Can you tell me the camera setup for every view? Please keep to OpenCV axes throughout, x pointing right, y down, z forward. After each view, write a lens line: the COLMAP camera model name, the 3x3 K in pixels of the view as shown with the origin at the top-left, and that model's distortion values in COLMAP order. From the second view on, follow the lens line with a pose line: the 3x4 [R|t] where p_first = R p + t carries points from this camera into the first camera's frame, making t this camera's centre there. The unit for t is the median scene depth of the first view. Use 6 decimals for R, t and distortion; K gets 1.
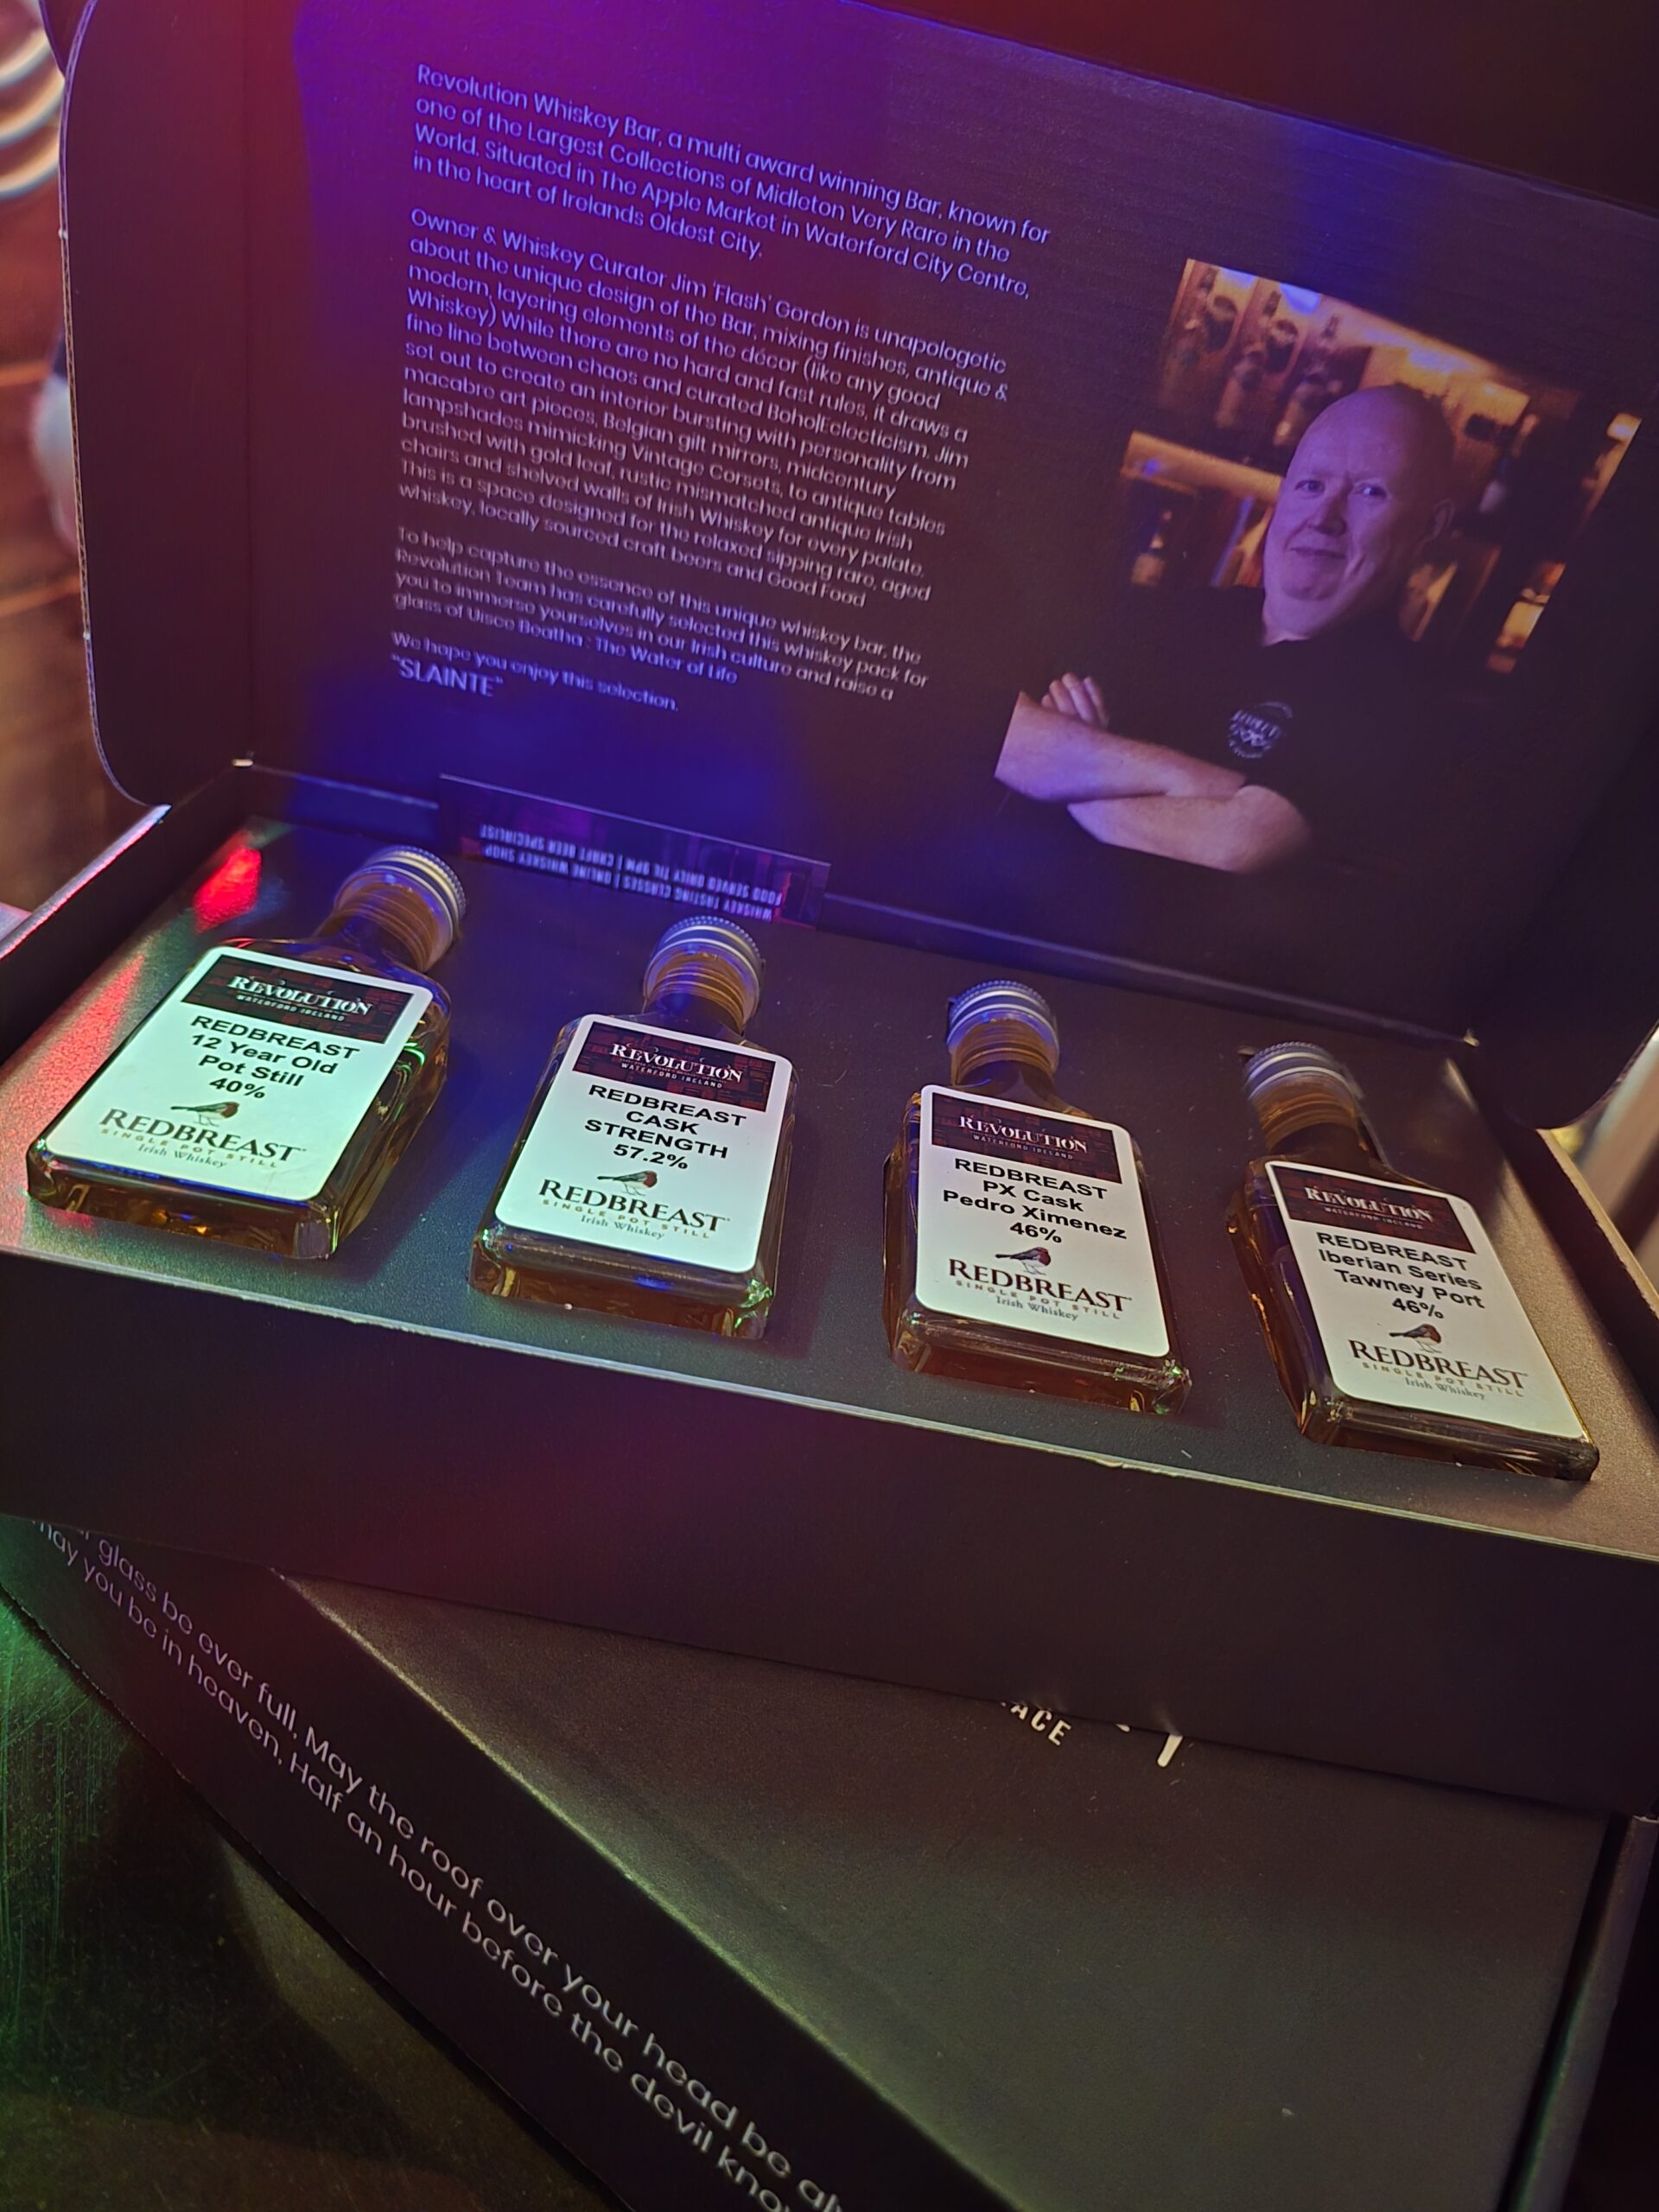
lens RADIAL K [[1567.5, 0, 851.6], [0, 1567.5, 1060.4], [0, 0, 1]] dist [0.034998, -0.057915]
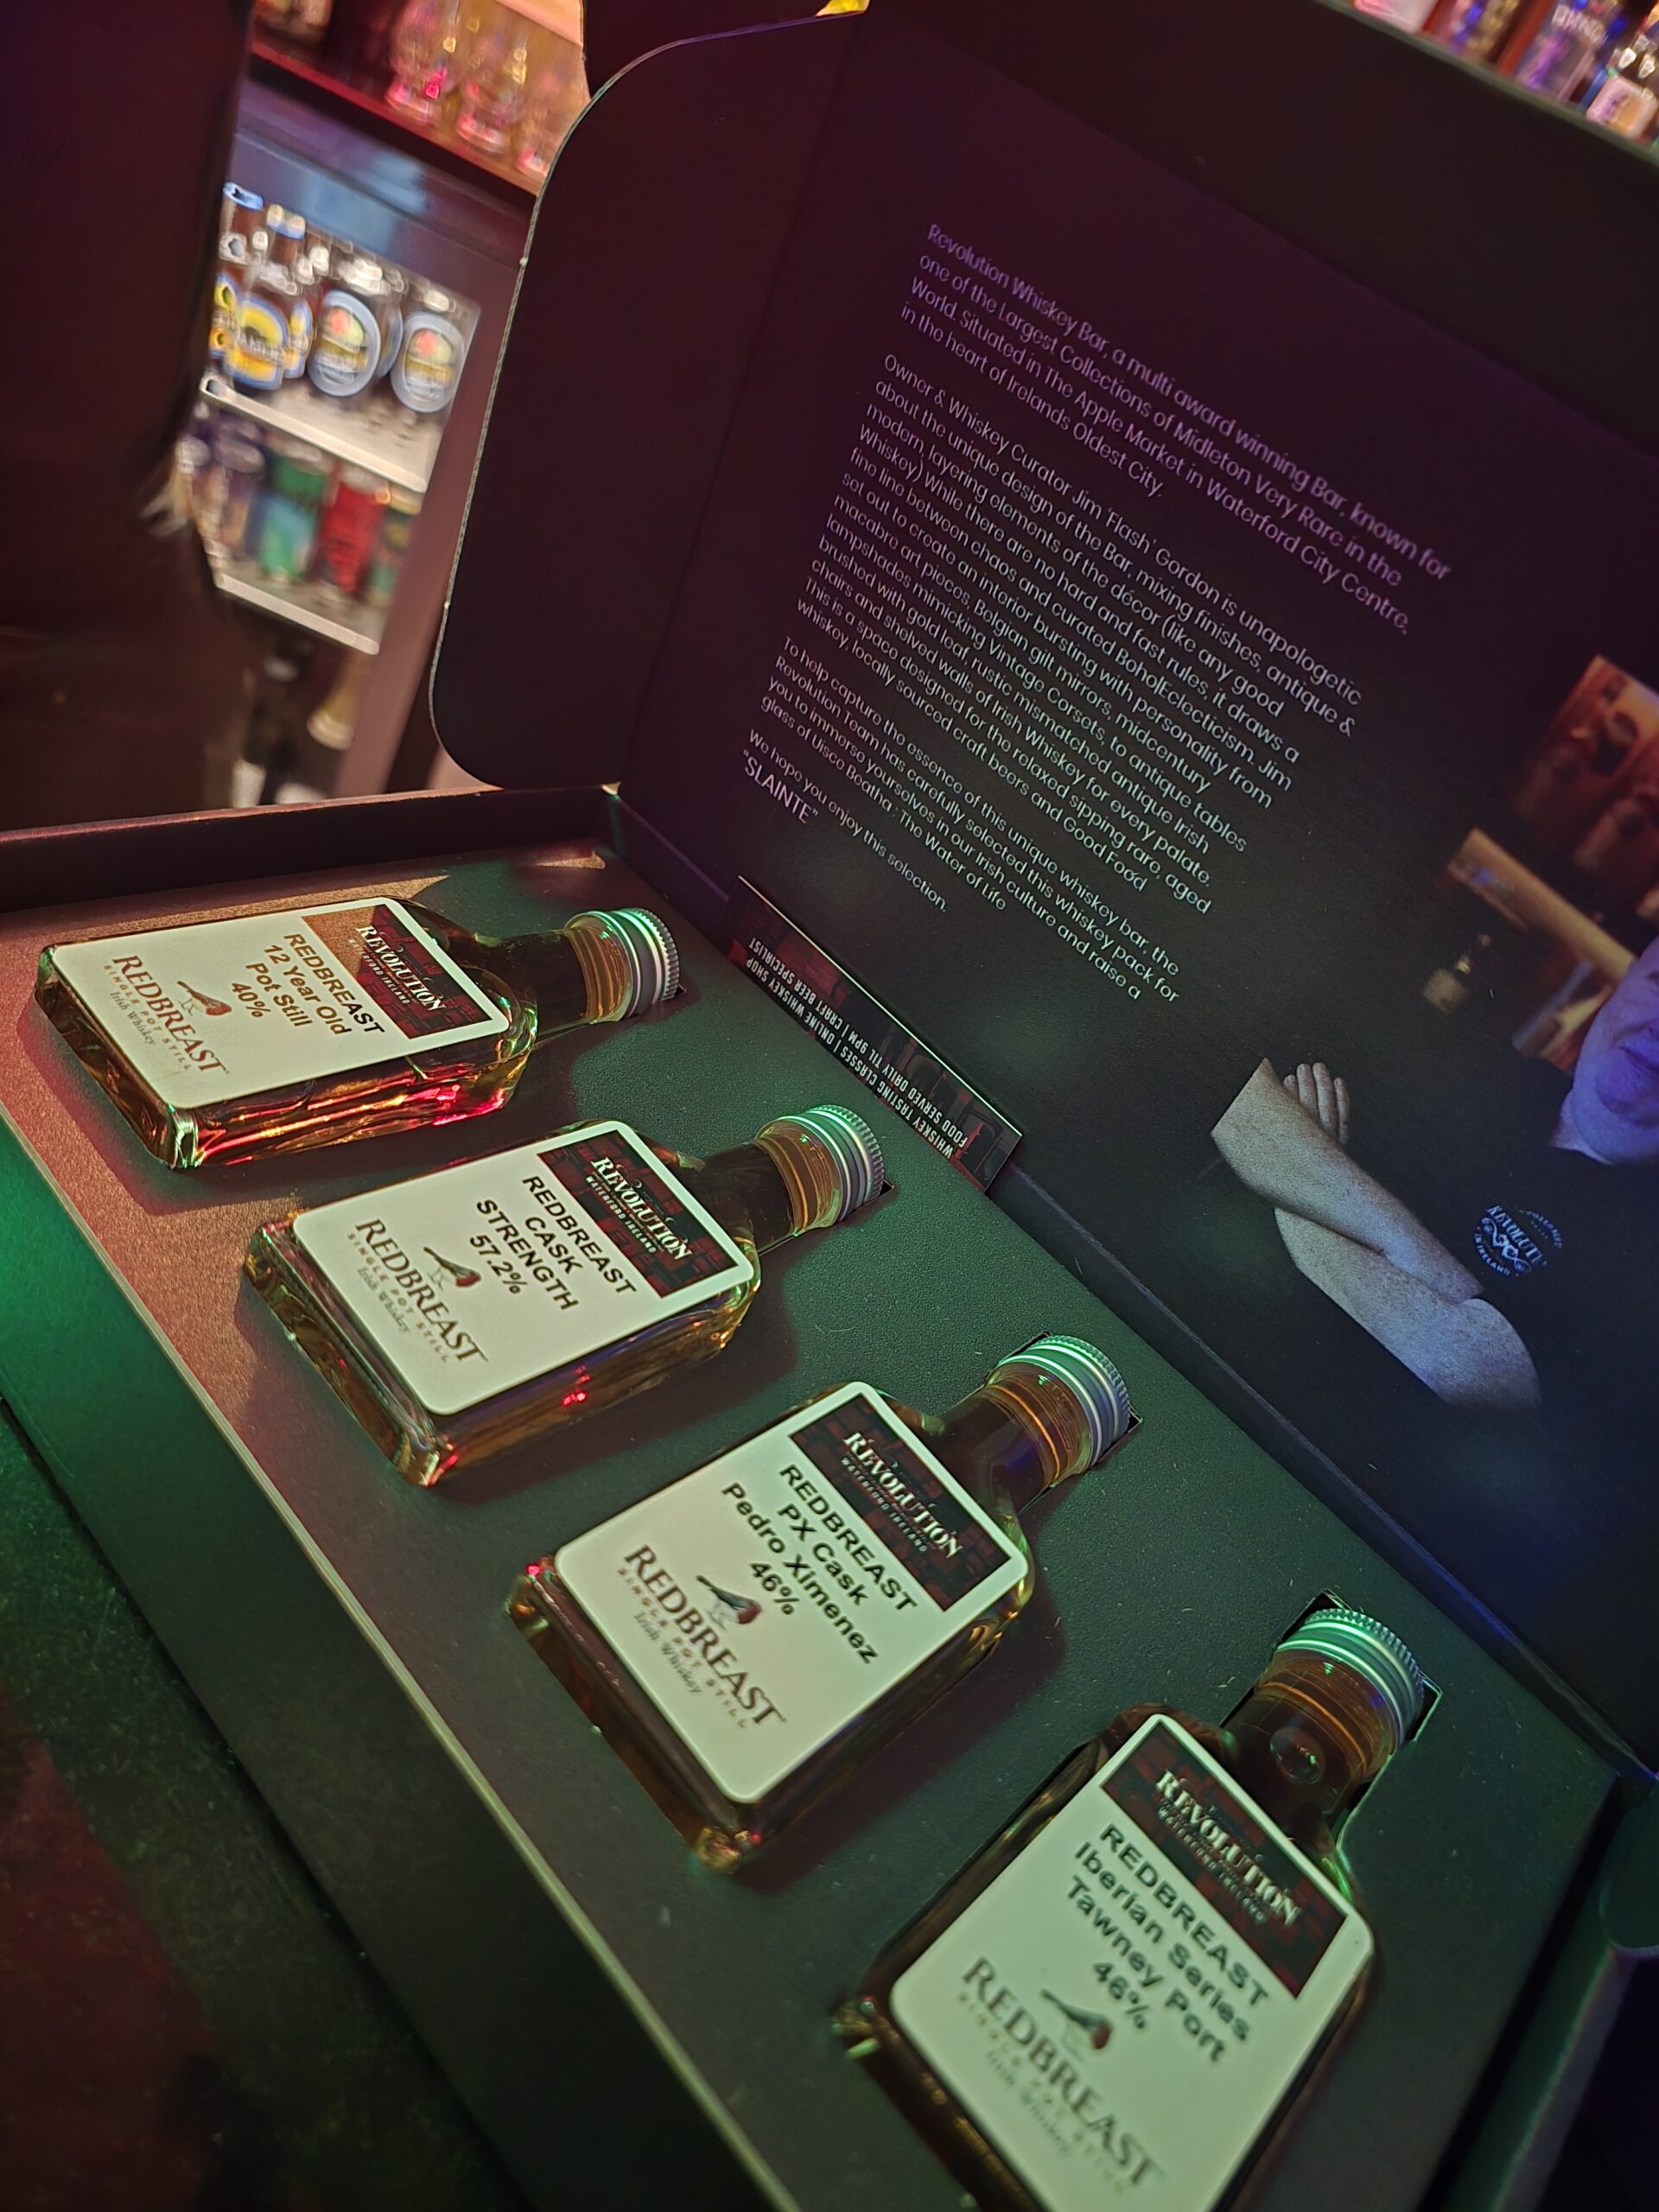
lens RADIAL K [[1567.5, 0, 851.6], [0, 1567.5, 1060.4], [0, 0, 1]] dist [0.034998, -0.057915]
pose [[0.780688, 0.457046, -0.426187, 0.321316], [-0.516921, 0.855527, -0.029421, -0.103869], [0.351168, 0.243274, 0.904157, 0.177799]]
